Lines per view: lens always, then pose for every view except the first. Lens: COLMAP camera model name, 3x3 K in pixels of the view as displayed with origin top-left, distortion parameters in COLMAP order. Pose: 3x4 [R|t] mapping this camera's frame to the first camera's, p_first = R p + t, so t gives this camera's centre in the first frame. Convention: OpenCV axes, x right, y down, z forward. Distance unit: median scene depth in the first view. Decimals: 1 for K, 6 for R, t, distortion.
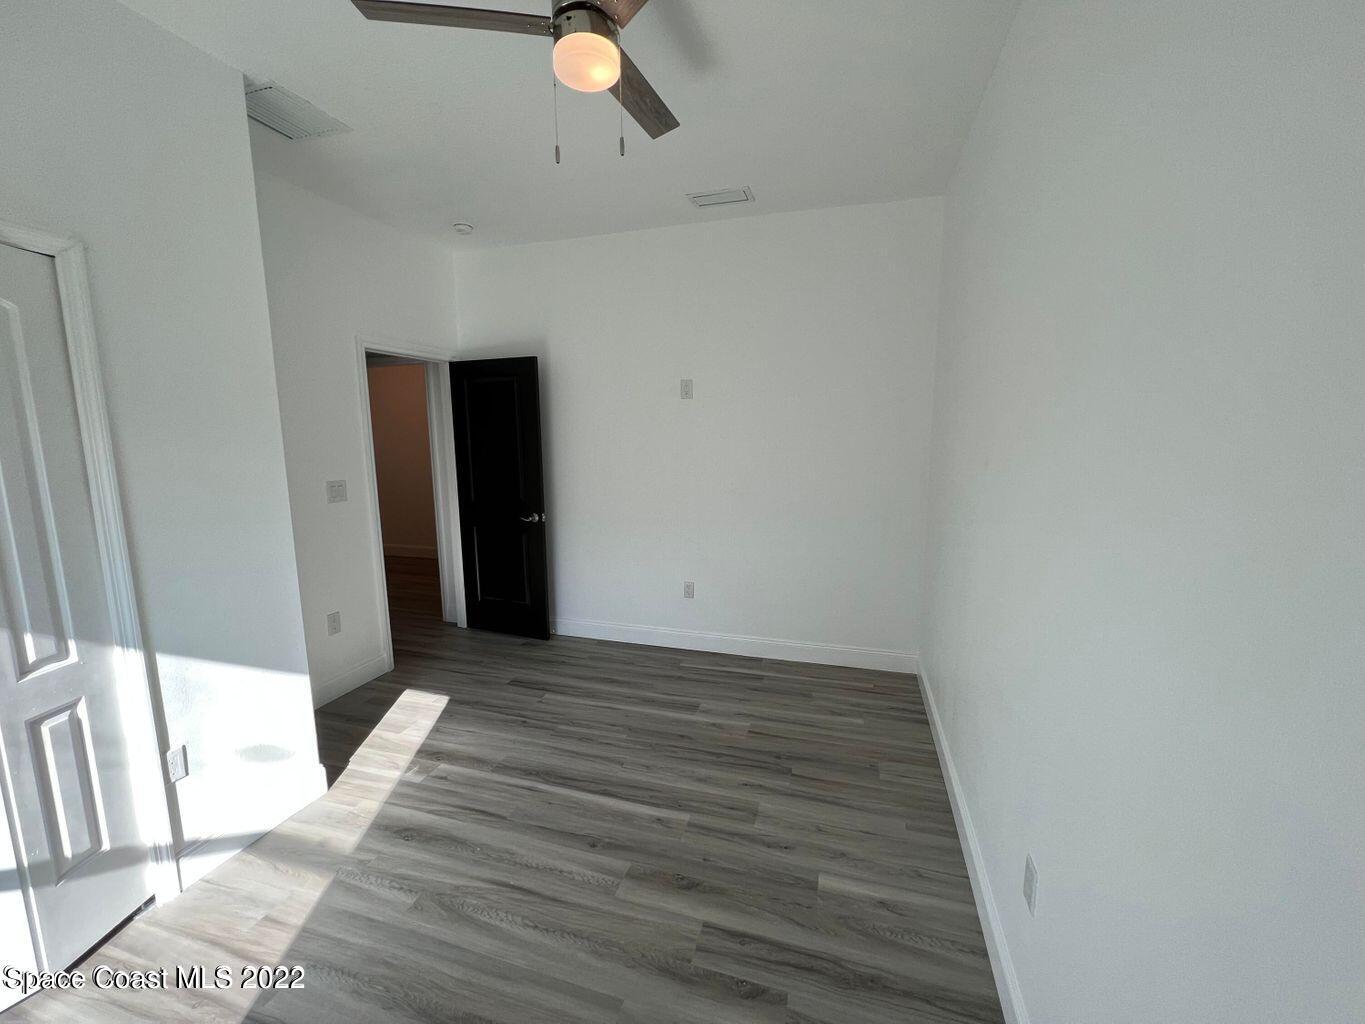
lens RADIAL K [[549.8, 0, 679.7], [0, 549.8, 509.5], [0, 0, 1]] dist [0.001429, 0.000124]
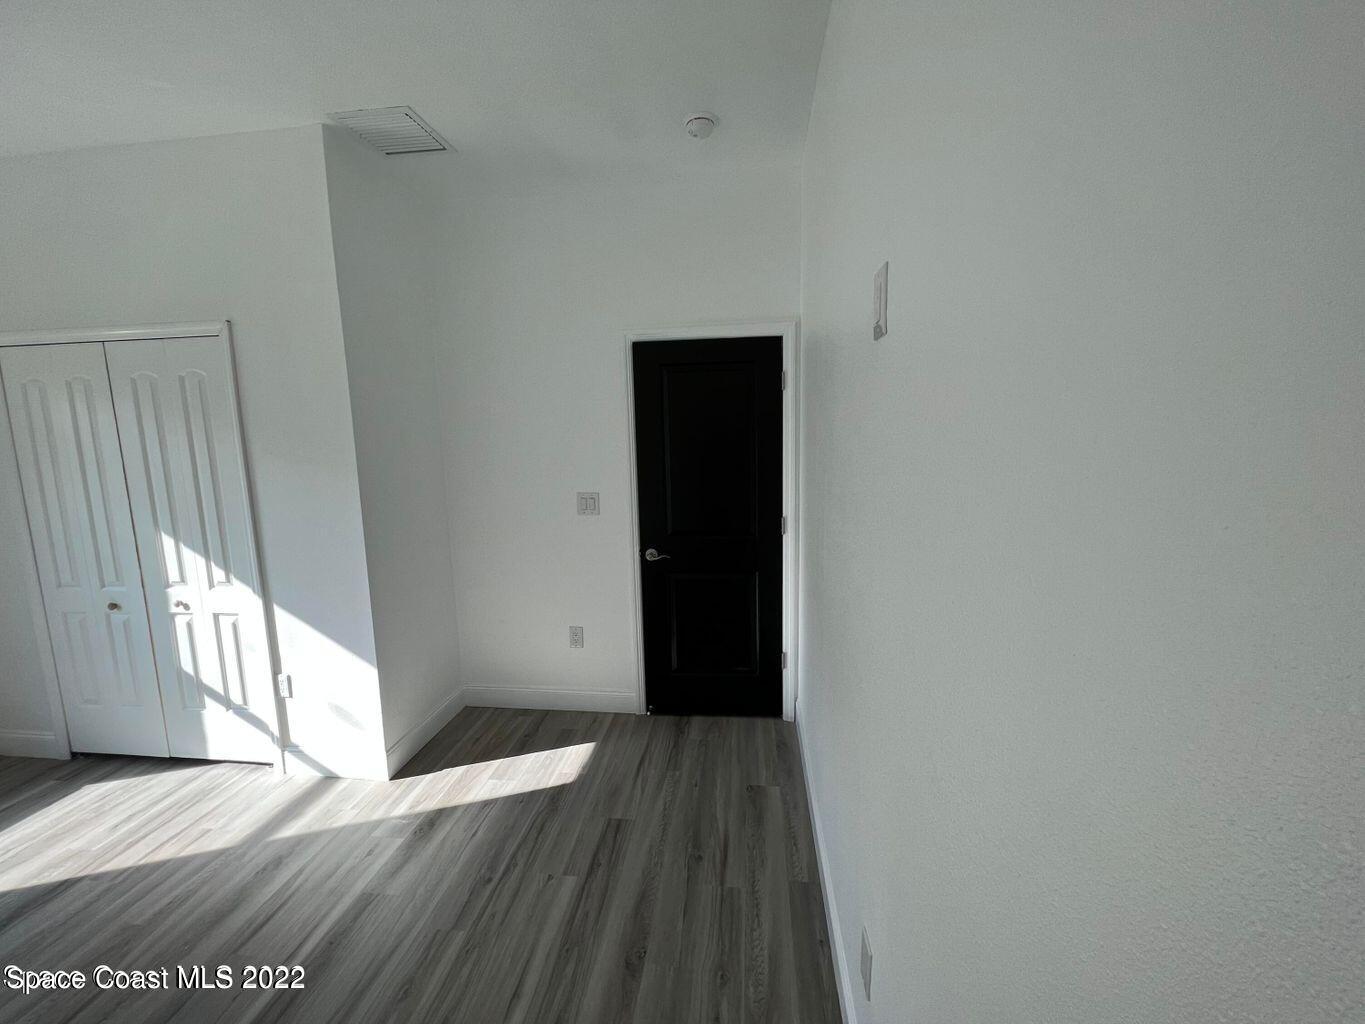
lens RADIAL K [[549.8, 0, 679.7], [0, 549.8, 509.5], [0, 0, 1]] dist [0.001429, 0.000124]
pose [[0.171316, 0.131470, -0.976405, 0.348679], [-0.118475, 0.986614, 0.112058, -0.157639], [0.978067, 0.096482, 0.184598, 1.077586]]
